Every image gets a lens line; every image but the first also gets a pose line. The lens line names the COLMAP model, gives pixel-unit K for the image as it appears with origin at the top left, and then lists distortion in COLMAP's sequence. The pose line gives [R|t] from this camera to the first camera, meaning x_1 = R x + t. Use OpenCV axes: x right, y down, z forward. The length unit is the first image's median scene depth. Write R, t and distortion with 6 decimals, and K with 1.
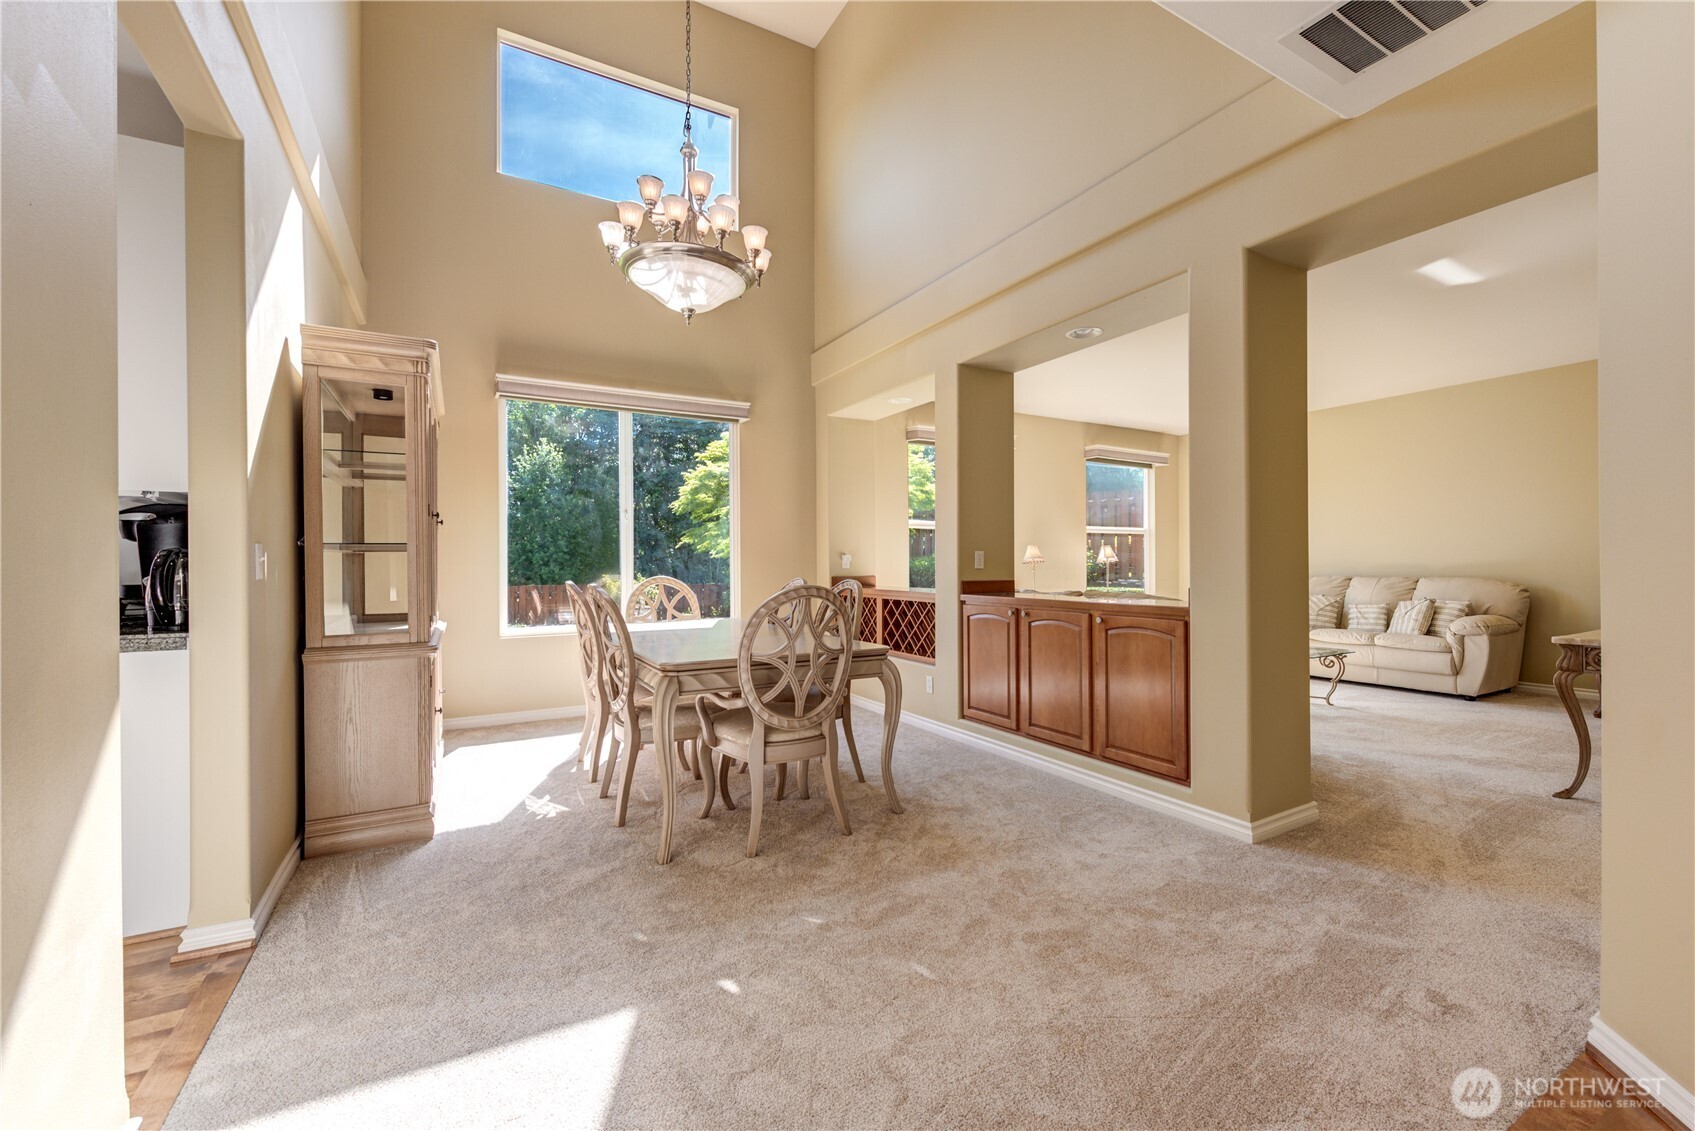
lens RADIAL K [[691.6, 0, 856.0], [0, 691.6, 564.4], [0, 0, 1]] dist [0.001102, 0.000070]
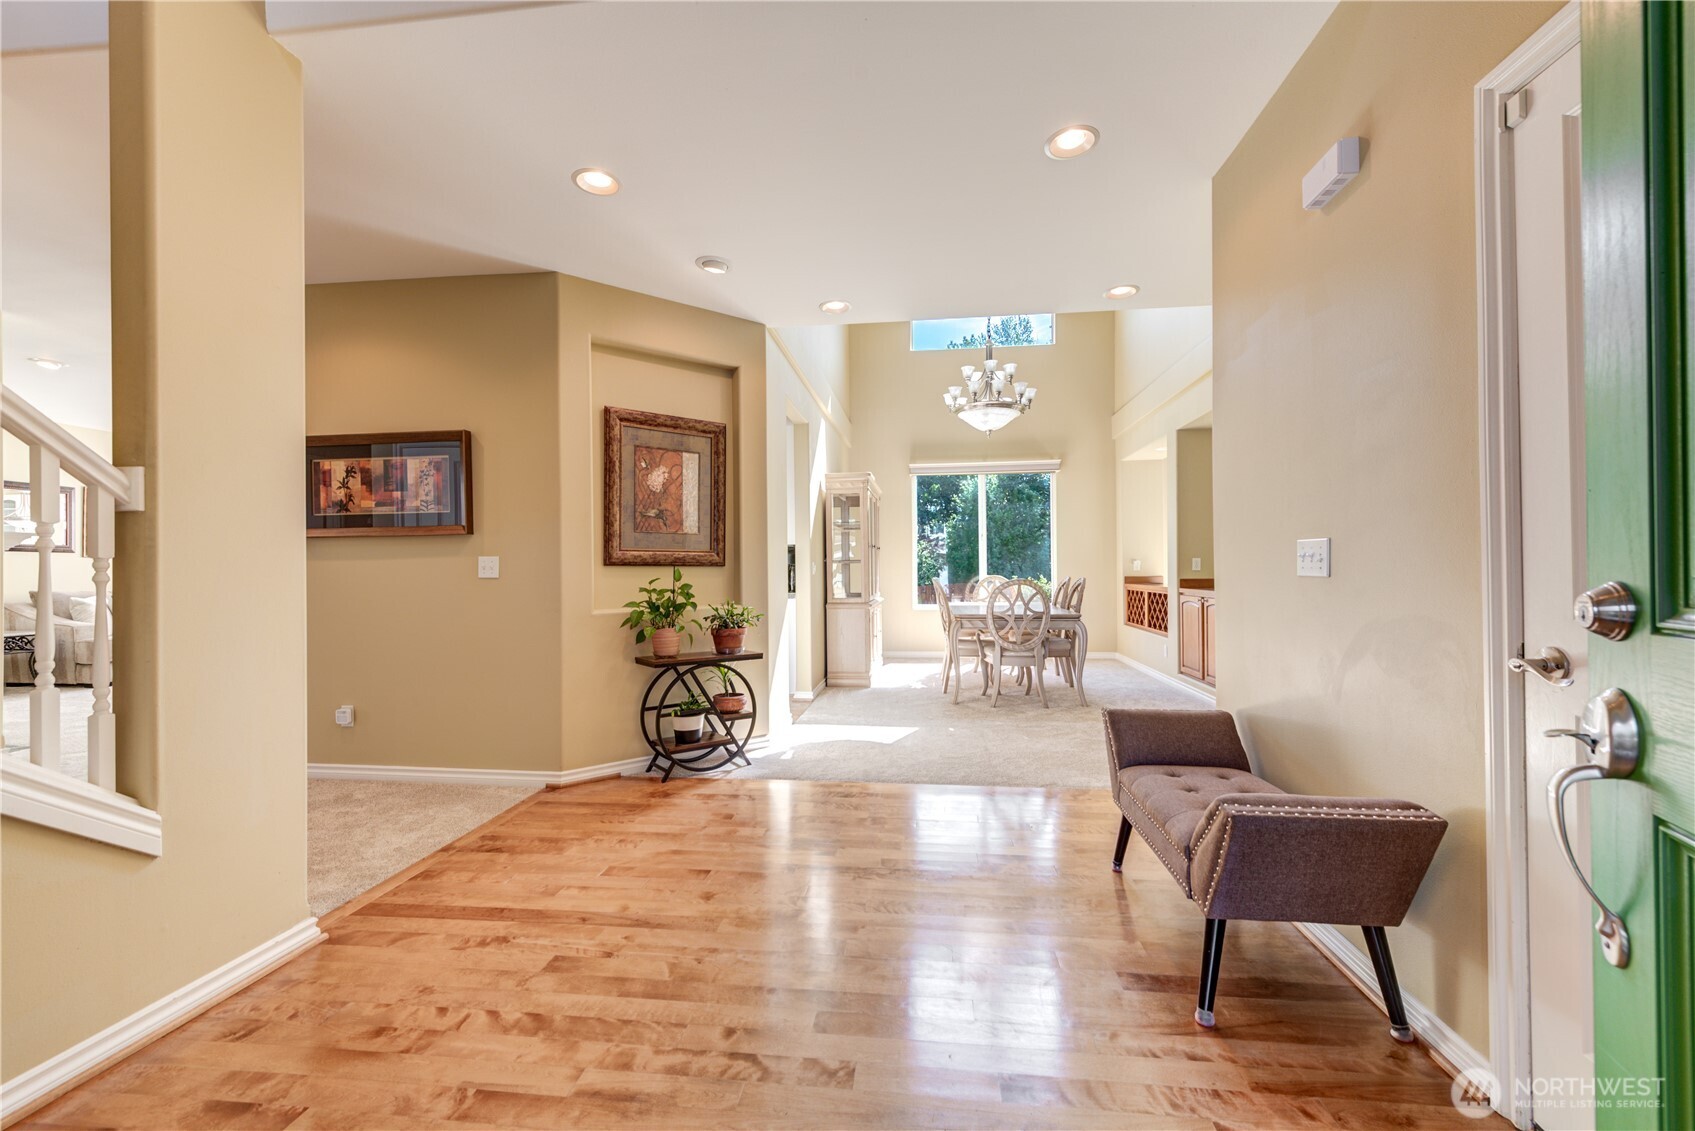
lens RADIAL K [[669.0, 0, 853.1], [0, 669.0, 561.9], [0, 0, 1]] dist [0.002650, -0.000330]
pose [[0.802657, -0.004314, -0.596425, 0.604374], [0.002856, 0.999990, -0.003389, -0.013868], [0.596434, 0.001017, 0.802662, -0.739657]]
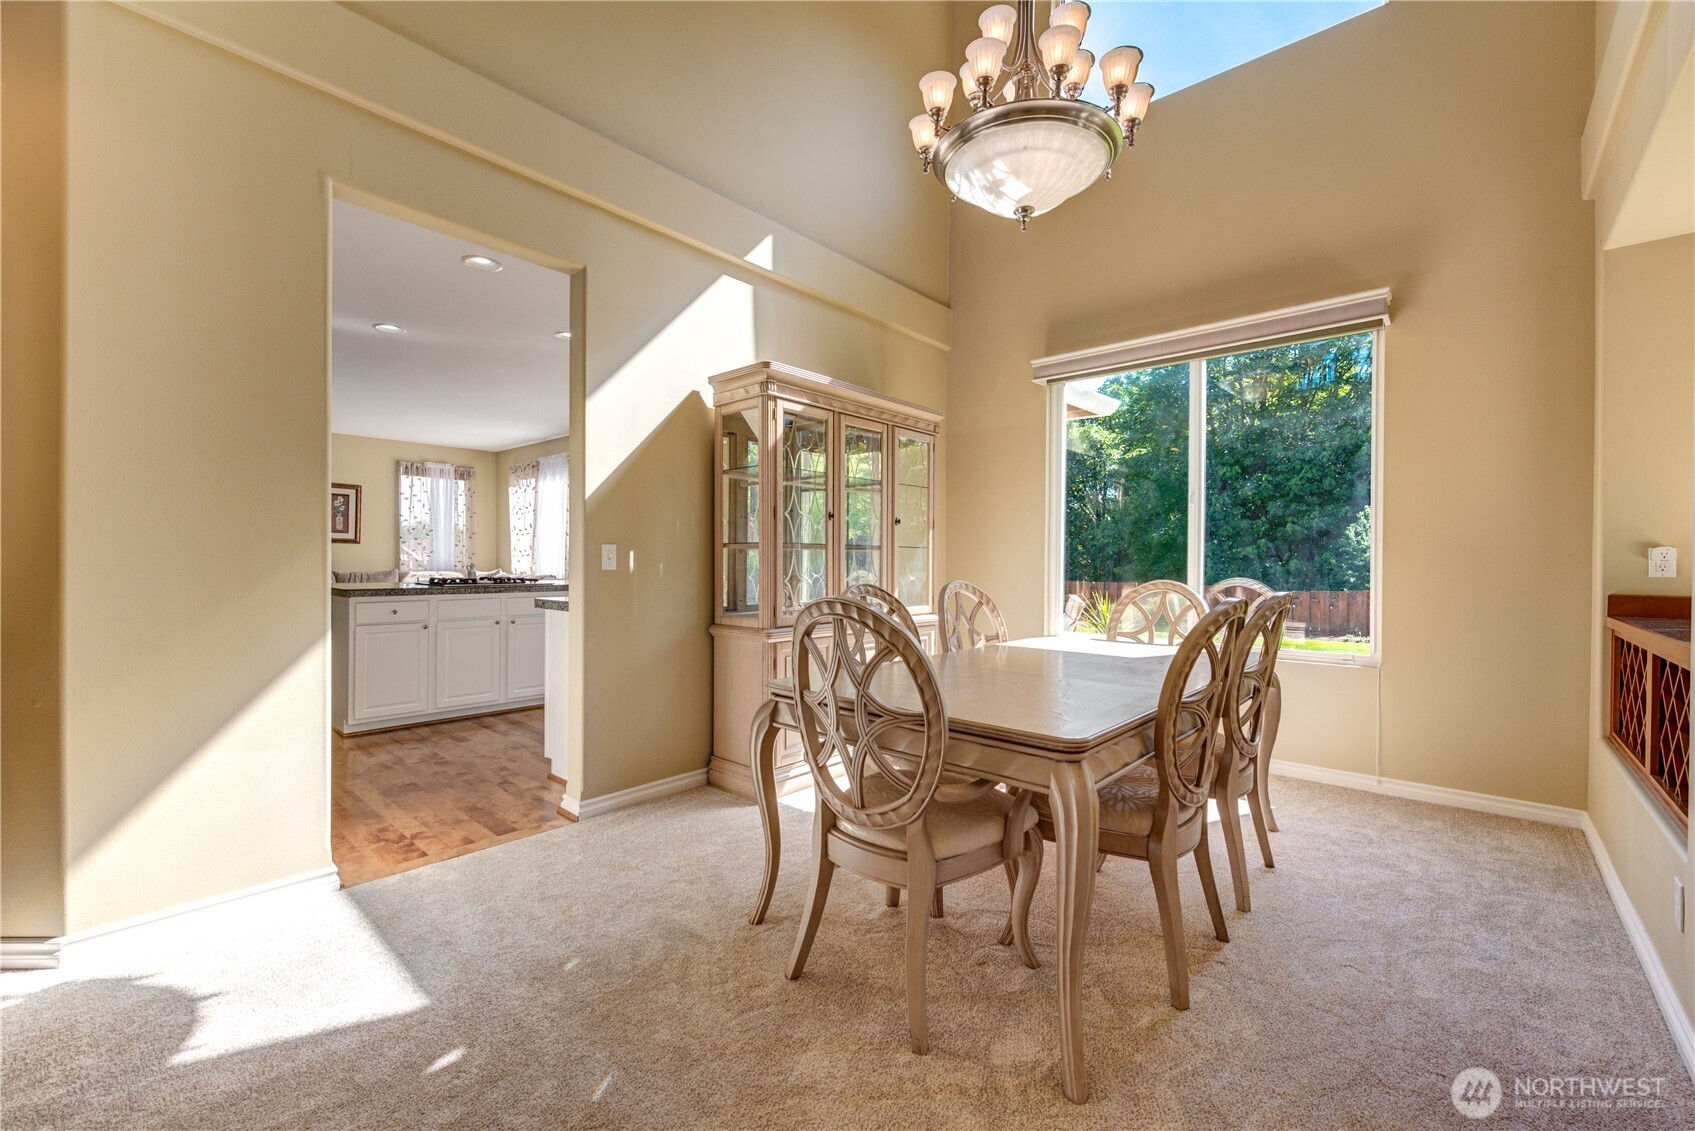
lens RADIAL K [[691.6, 0, 850.9], [0, 691.6, 565.3], [0, 0, 1]] dist [0.001102, 0.000070]
pose [[0.329898, 0.010441, -0.943959, 0.433652], [-0.008589, 0.999931, 0.008059, -0.001892], [0.943977, 0.005449, 0.329965, 0.671617]]
